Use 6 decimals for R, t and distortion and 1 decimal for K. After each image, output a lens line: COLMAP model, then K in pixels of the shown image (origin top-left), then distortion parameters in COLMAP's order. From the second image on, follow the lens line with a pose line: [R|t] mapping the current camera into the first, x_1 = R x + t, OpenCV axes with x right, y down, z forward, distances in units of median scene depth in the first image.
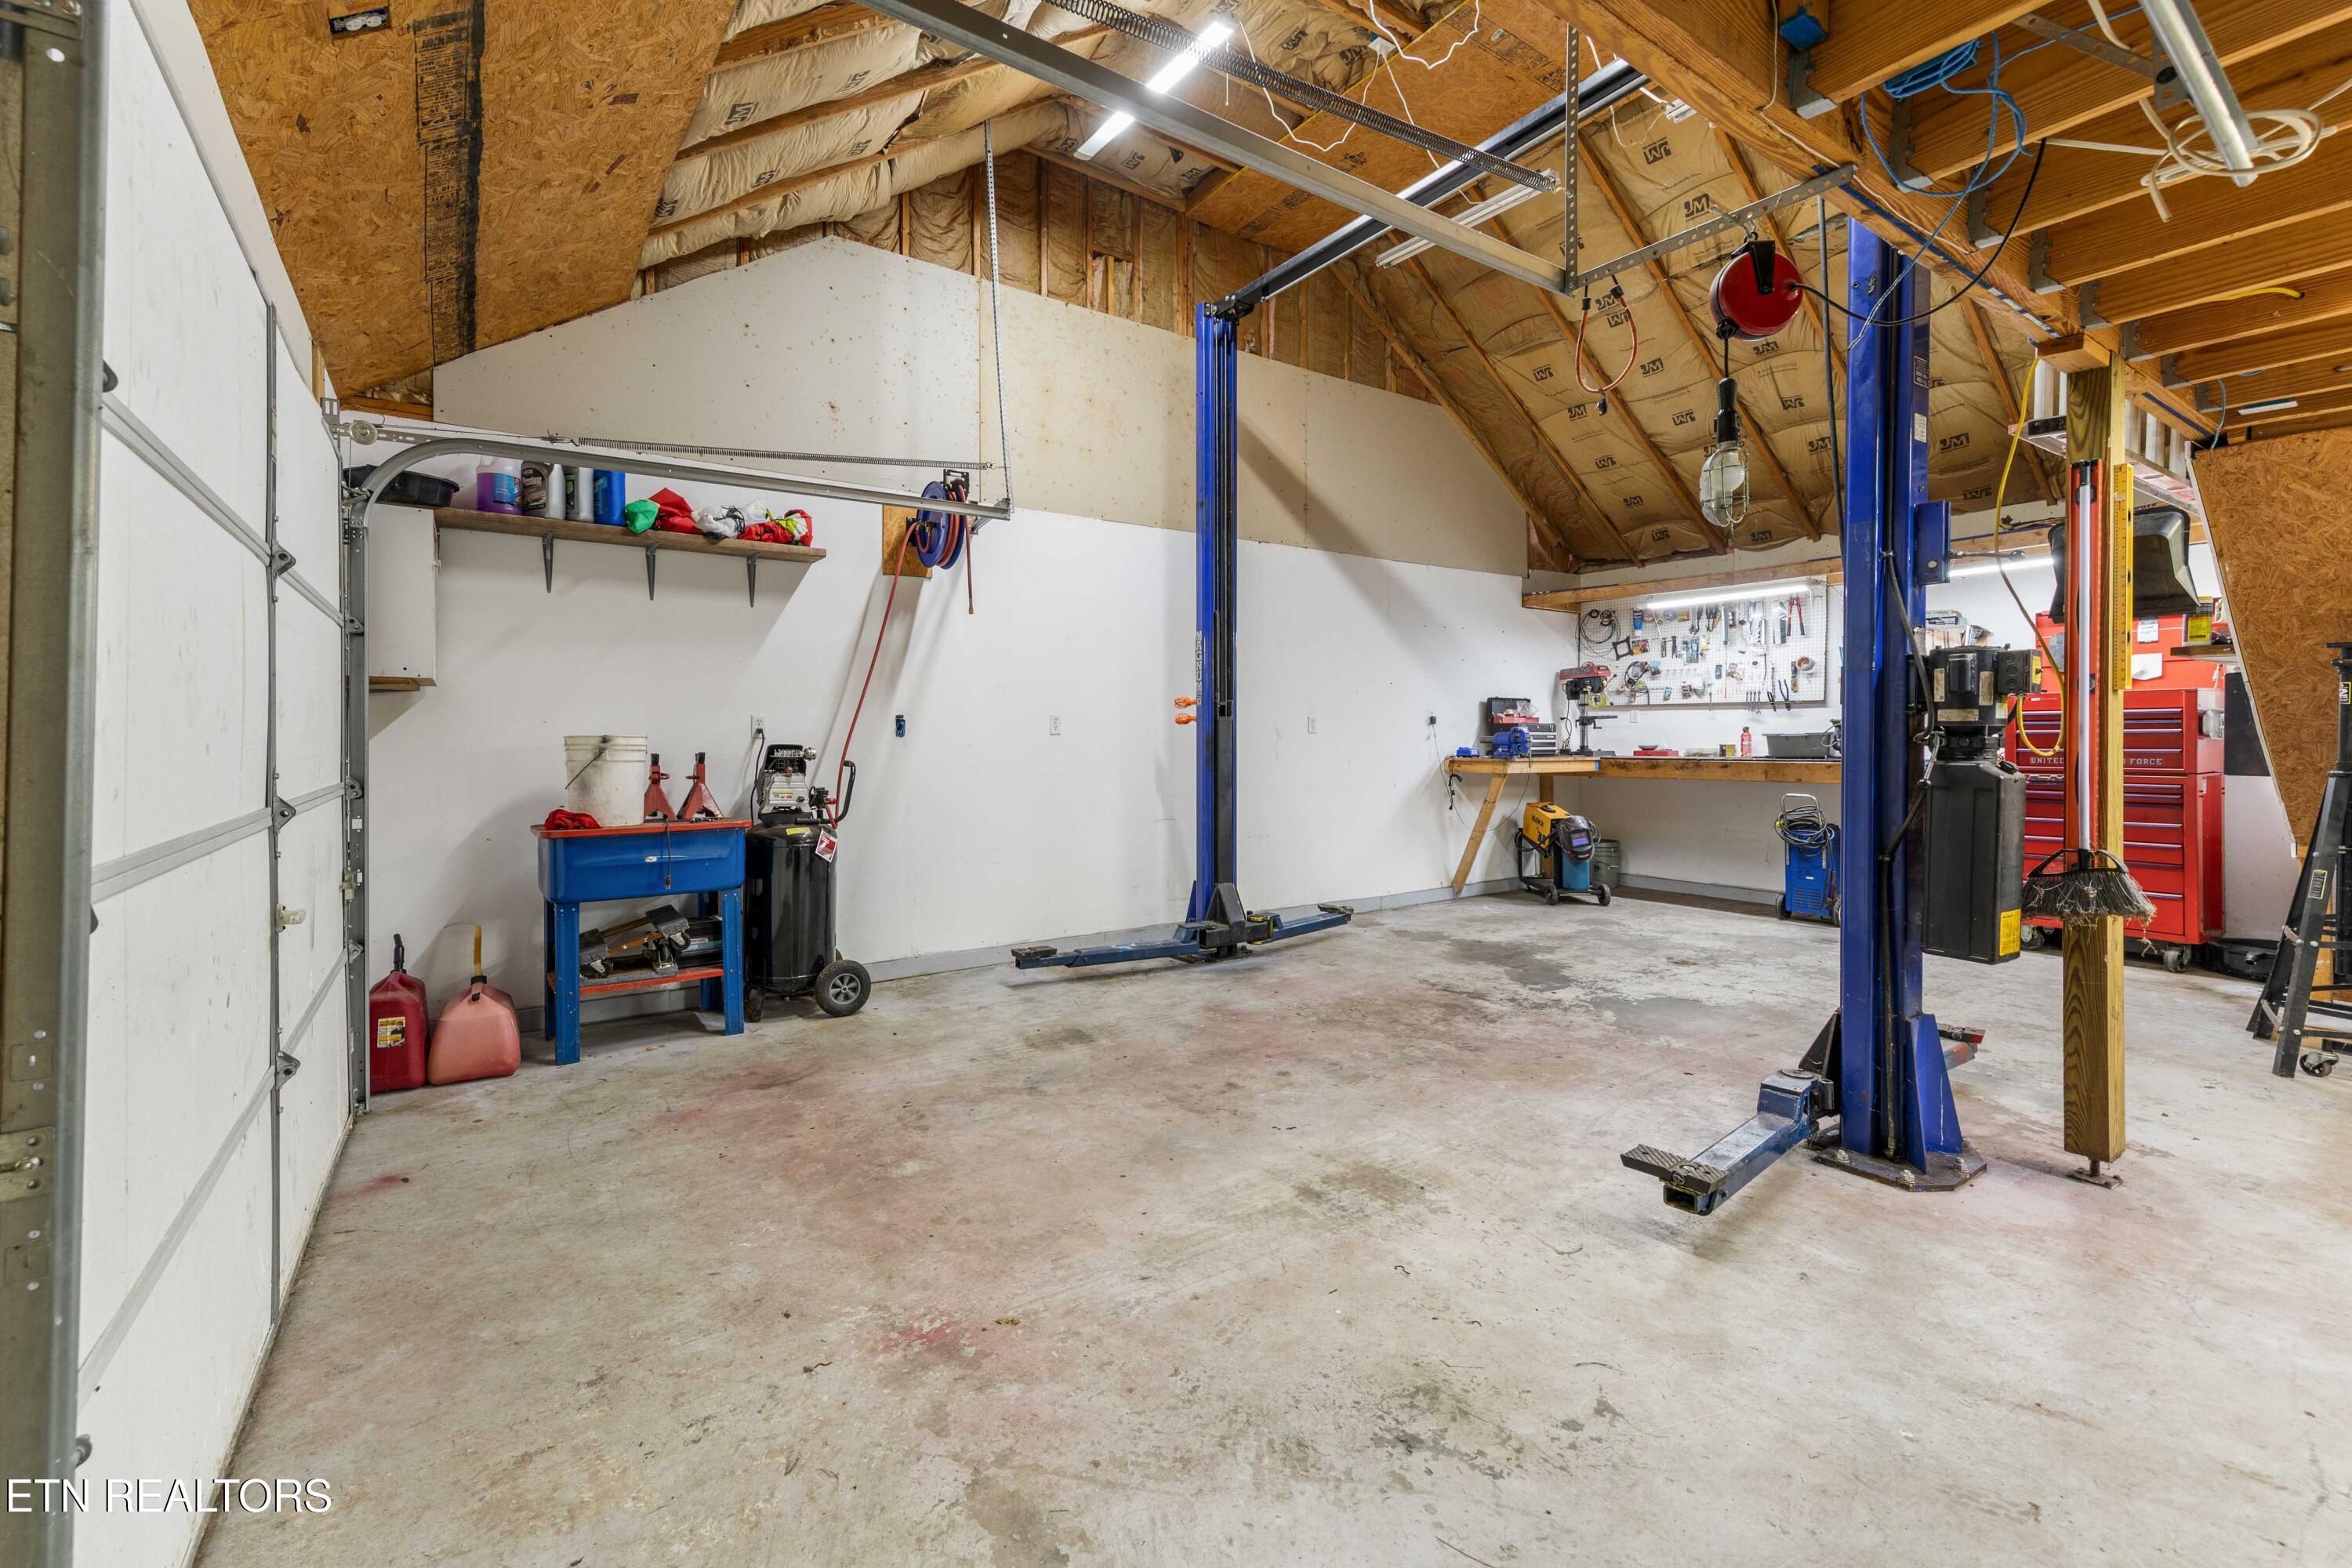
lens RADIAL K [[976.4, 0, 1131.4], [0, 976.4, 742.5], [0, 0, 1]] dist [0.011591, -0.000170]
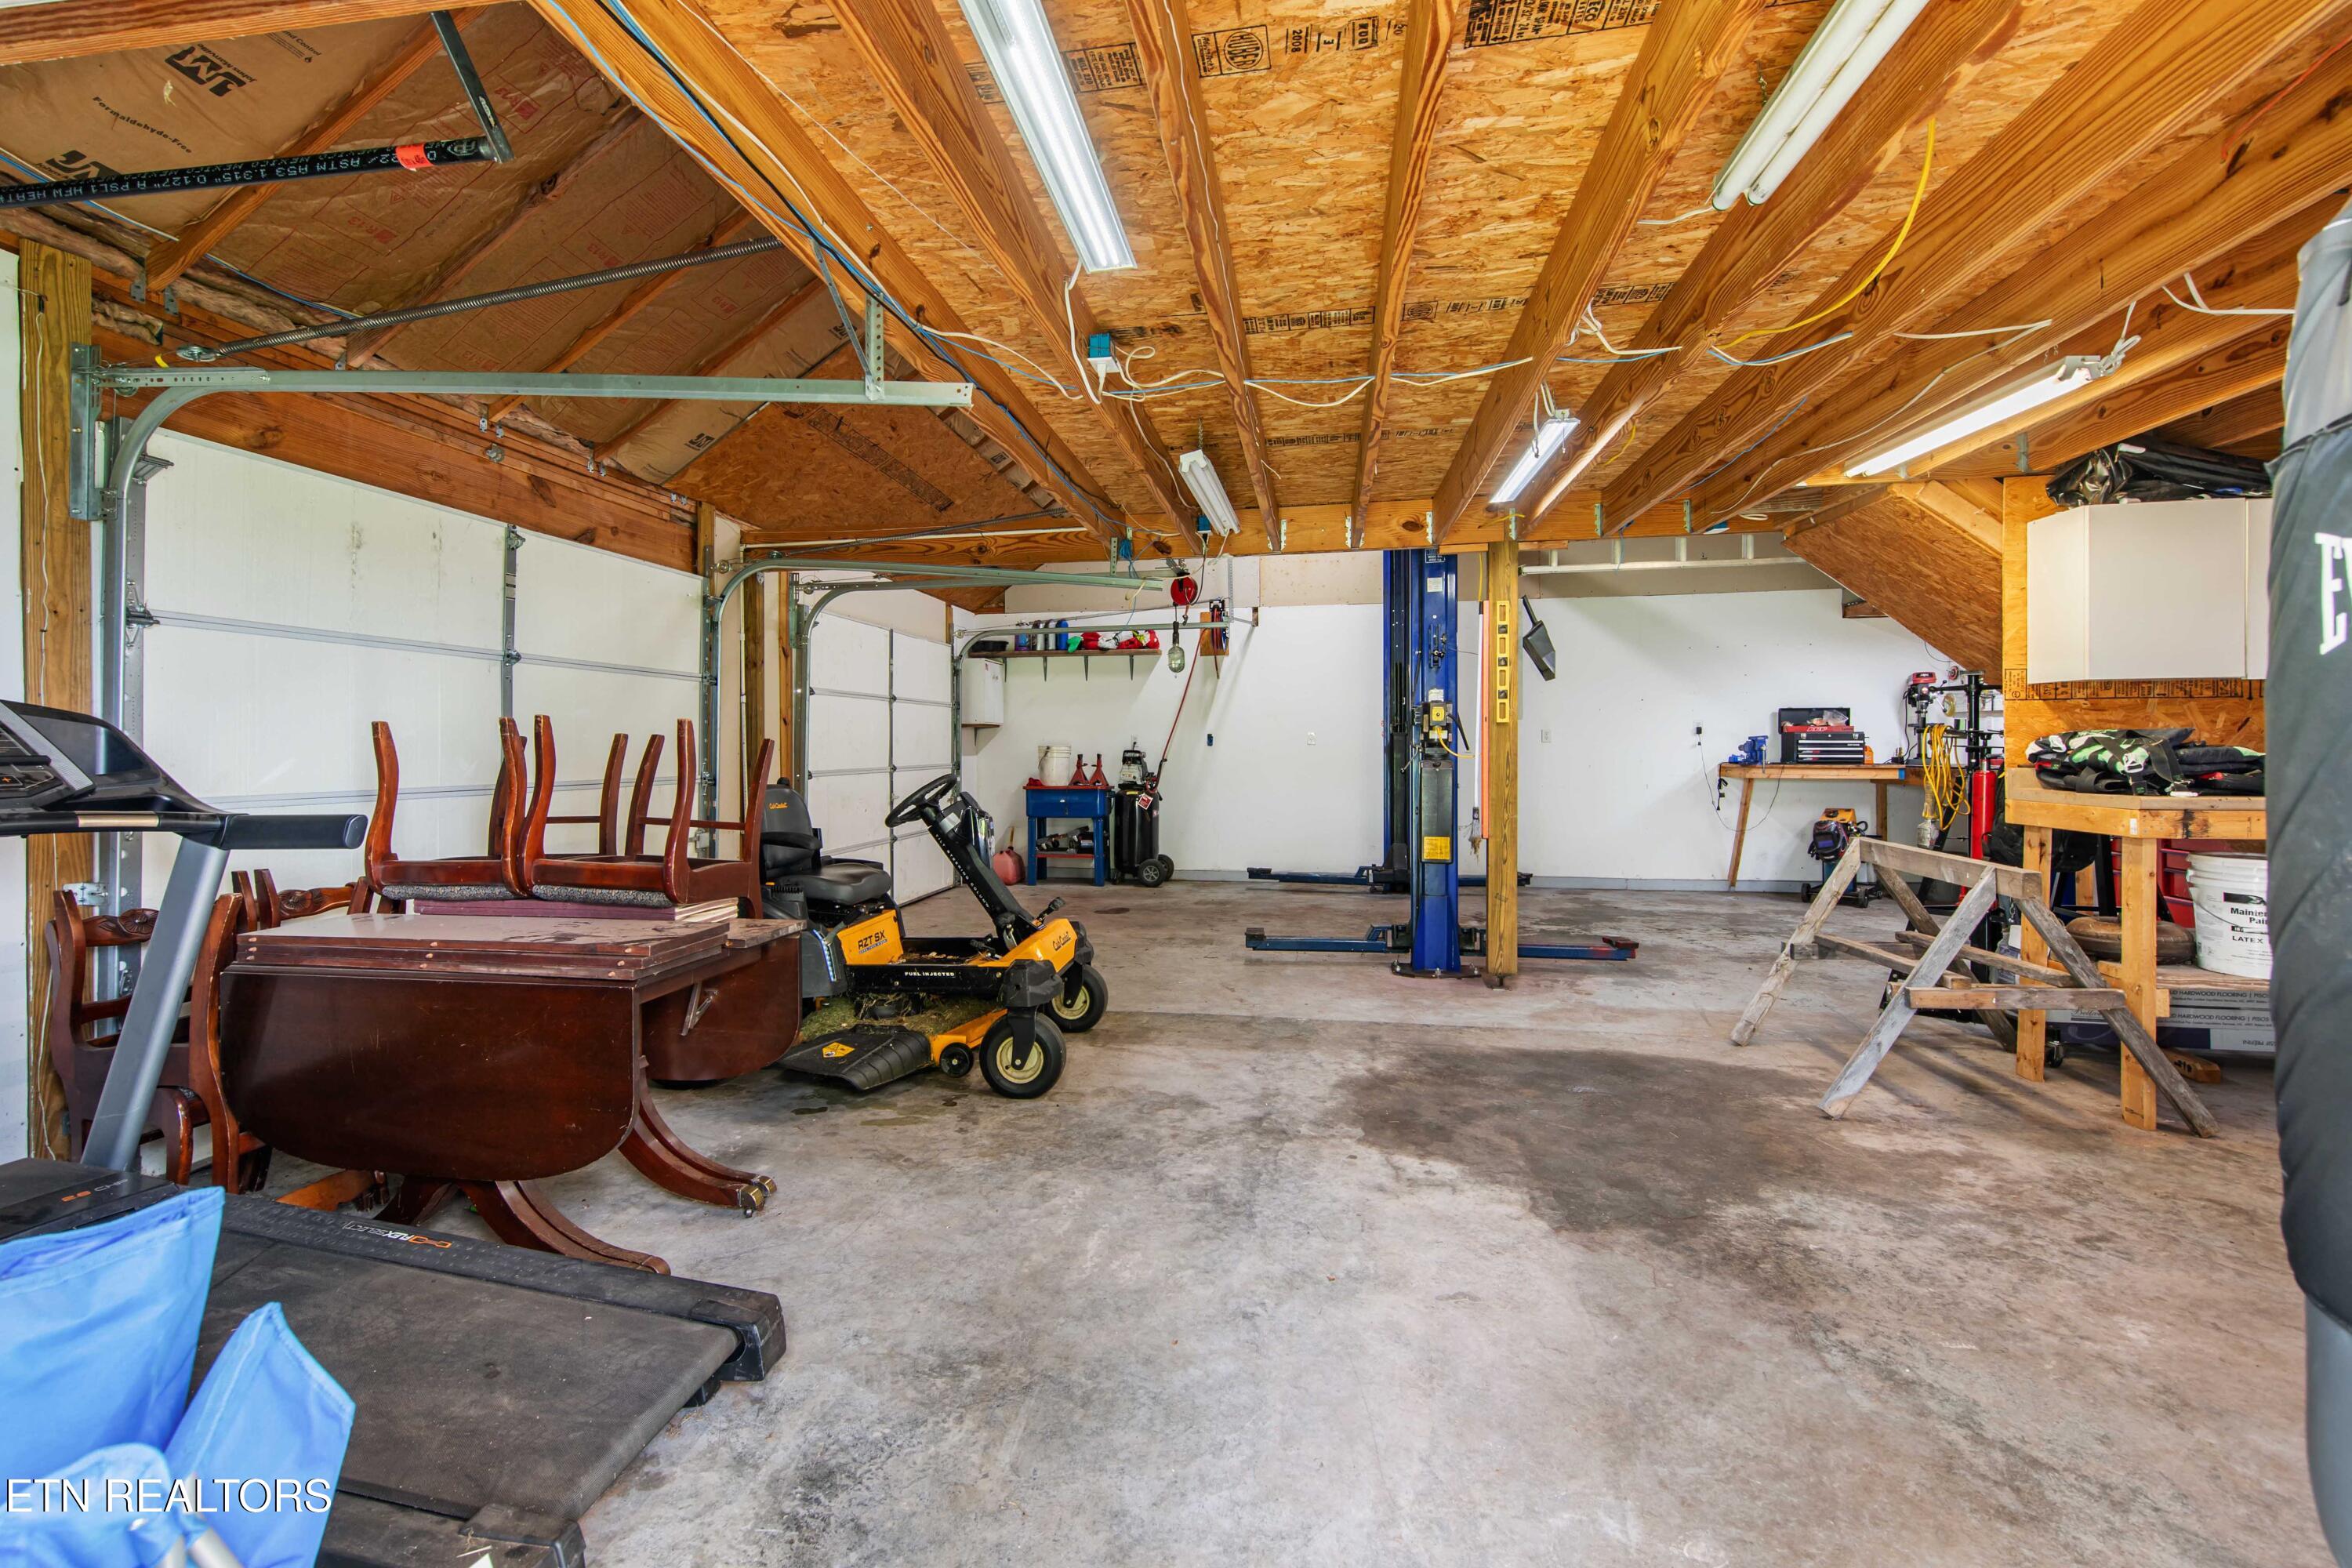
lens RADIAL K [[1047.1, 0, 1165.4], [0, 1047.1, 744.4], [0, 0, 1]] dist [0.005660, 0.000088]
pose [[0.738241, -0.000654, -0.674537, 1.134054], [-0.000385, 0.999999, -0.001392, -0.007243], [0.674537, 0.001287, 0.738240, -0.536101]]
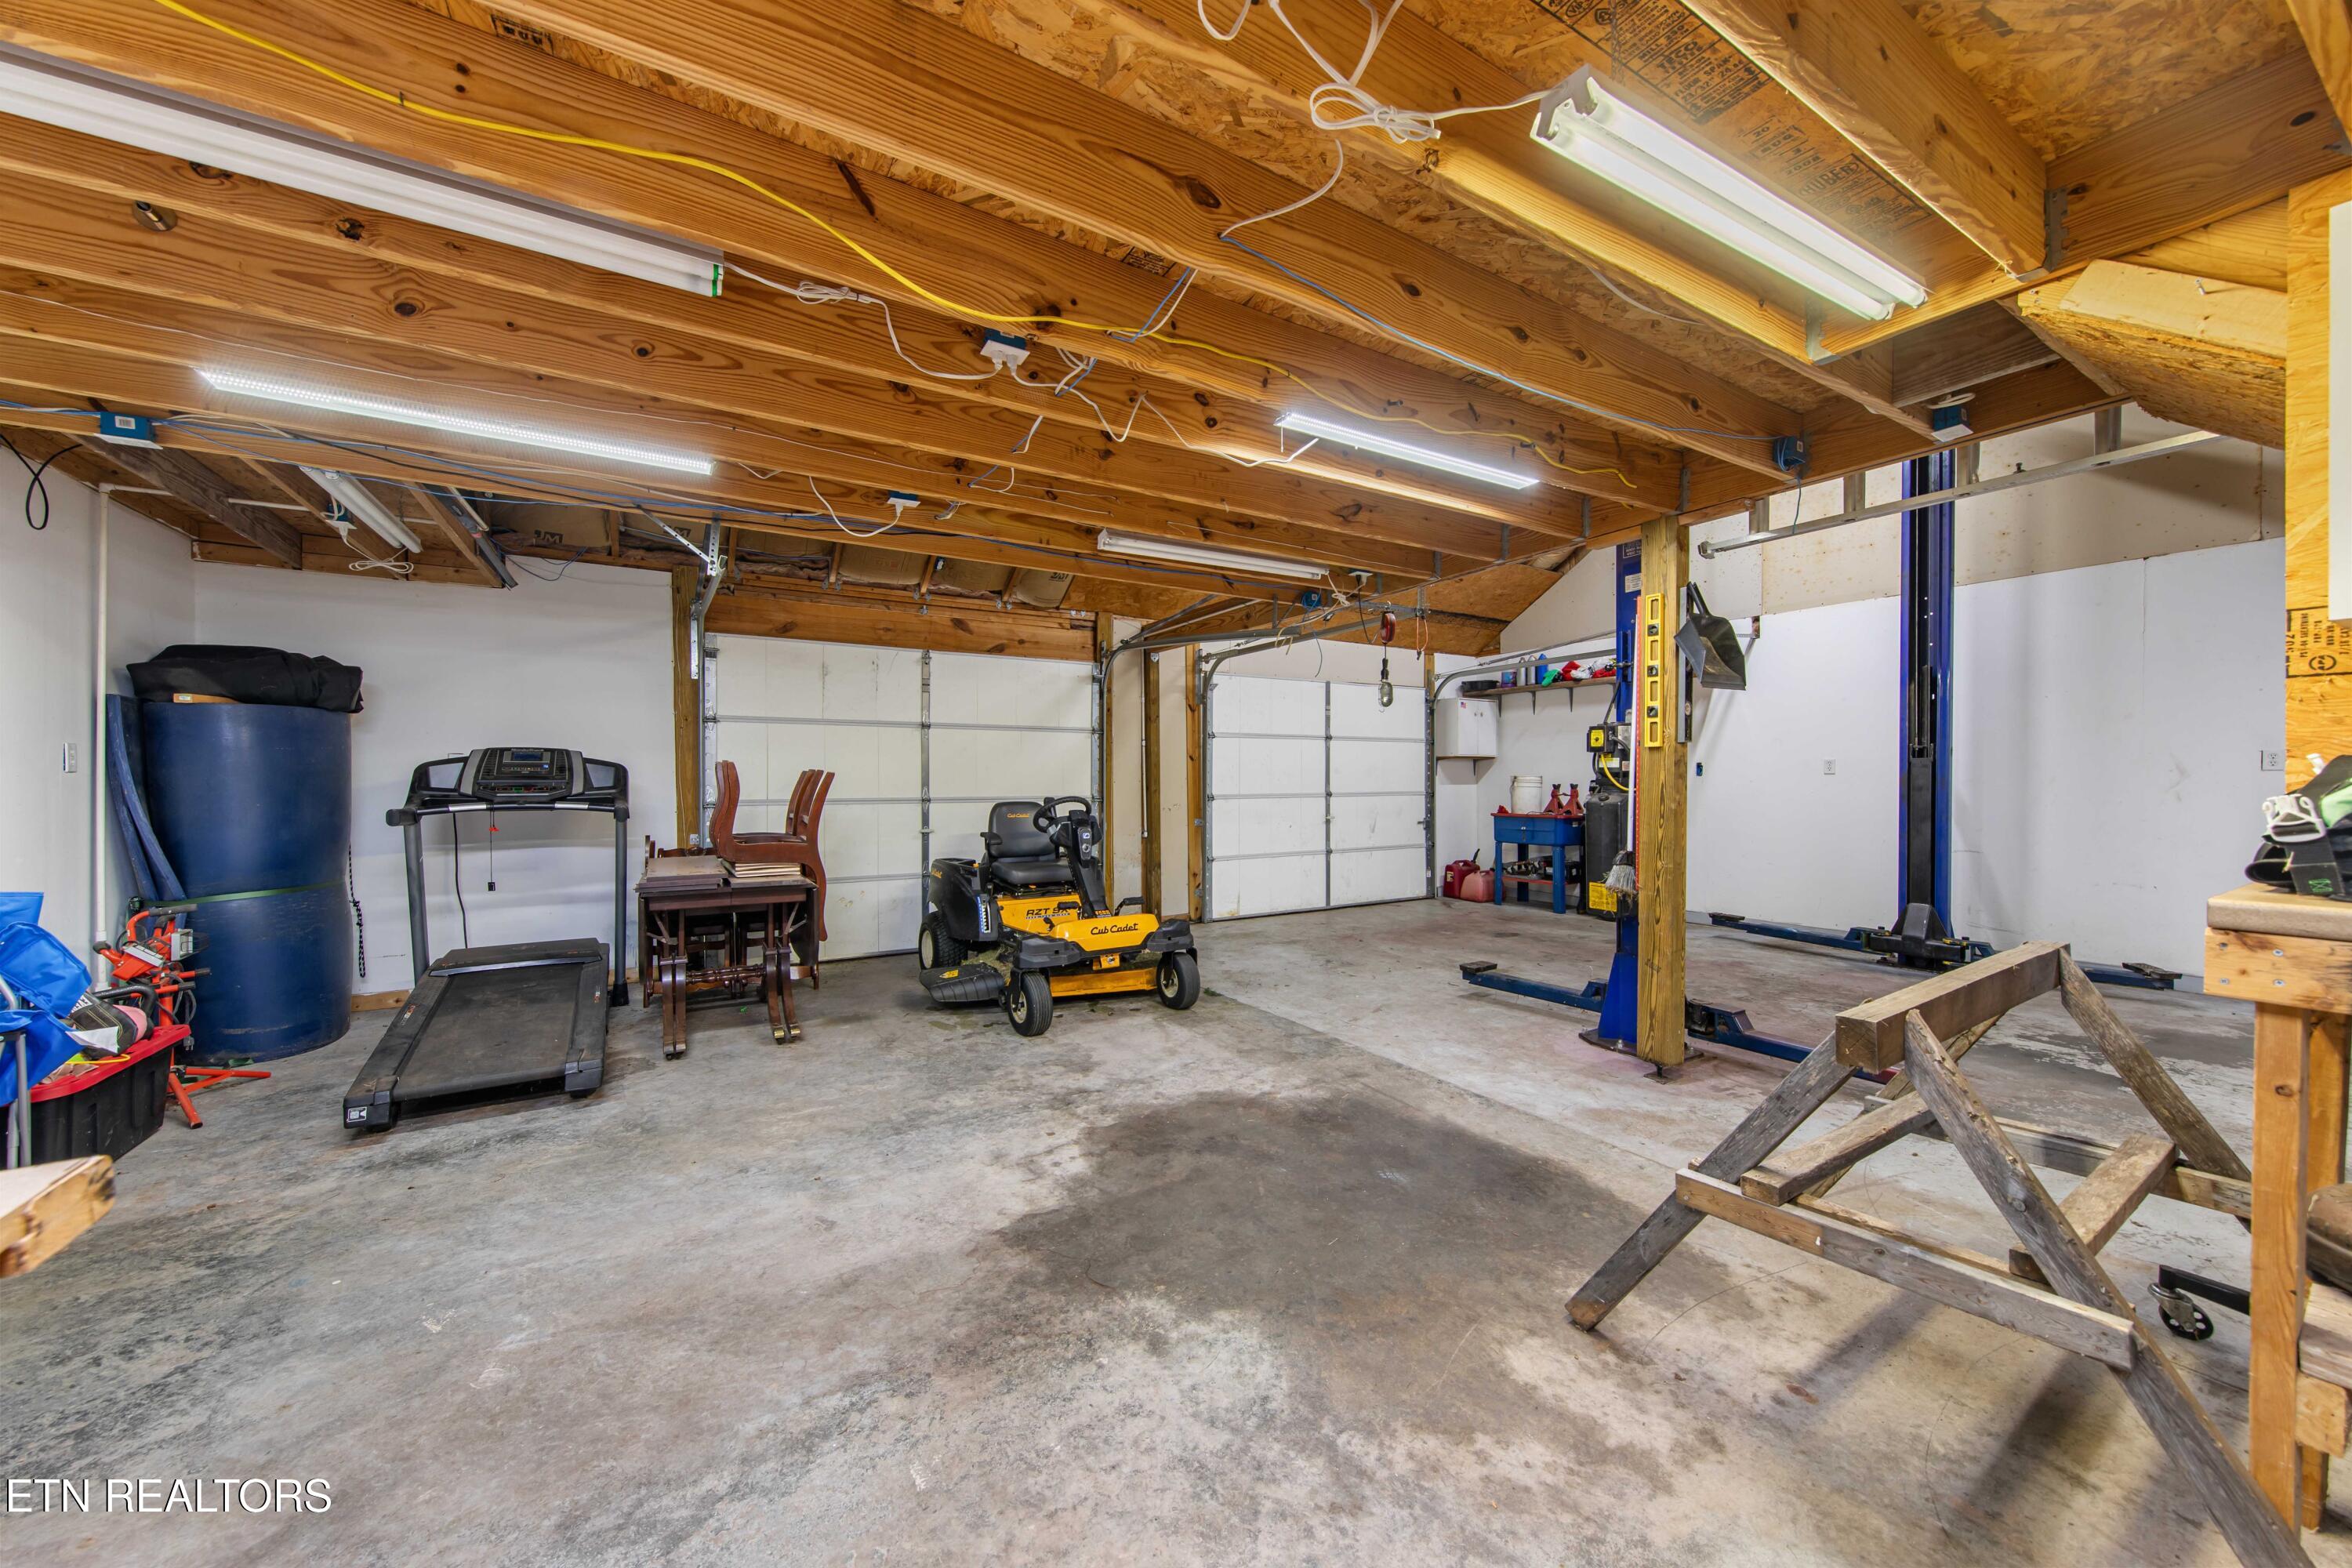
lens RADIAL K [[870.4, 0, 1176.0], [0, 870.4, 784.0], [0, 0, 1]] dist [0.005535, -0.000005]
pose [[-0.033576, 0.009840, -0.999388, 1.422098], [-0.000176, 0.999951, 0.009852, -0.007811], [0.999436, 0.000507, -0.033573, 0.198821]]
